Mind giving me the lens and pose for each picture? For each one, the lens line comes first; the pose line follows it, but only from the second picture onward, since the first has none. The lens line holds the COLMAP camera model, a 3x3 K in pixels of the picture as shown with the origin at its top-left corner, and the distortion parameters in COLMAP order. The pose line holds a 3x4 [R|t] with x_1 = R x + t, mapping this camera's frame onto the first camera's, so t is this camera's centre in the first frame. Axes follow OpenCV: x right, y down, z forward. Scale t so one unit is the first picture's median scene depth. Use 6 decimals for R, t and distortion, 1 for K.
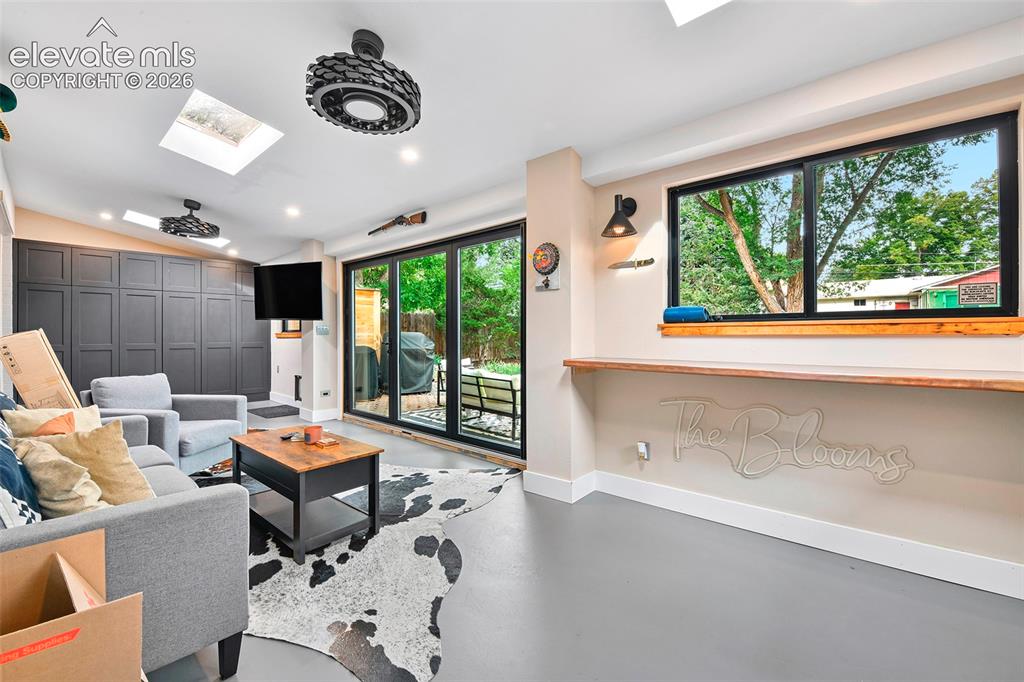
lens RADIAL K [[414.2, 0, 509.3], [0, 414.2, 335.0], [0, 0, 1]] dist [-0.001004, -0.000051]
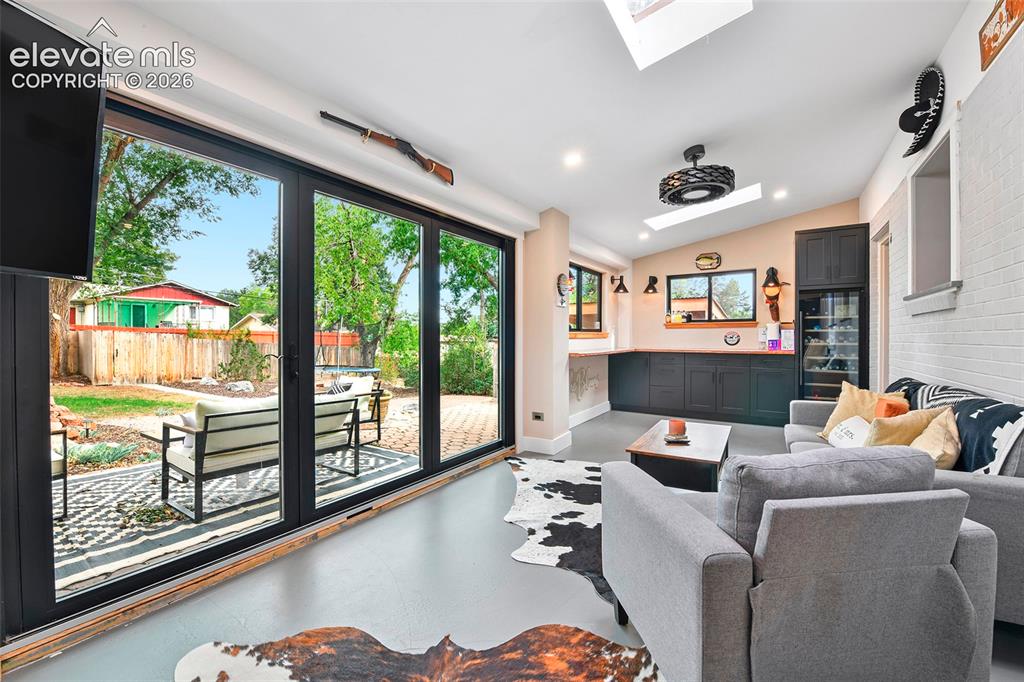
lens RADIAL K [[414.2, 0, 509.3], [0, 414.2, 340.8], [0, 0, 1]] dist [-0.001004, -0.000051]
pose [[-0.142349, -0.009830, 0.989768, -1.104089], [-0.000889, 0.999952, 0.009803, -0.003996], [-0.989816, 0.000515, -0.142351, 1.170711]]
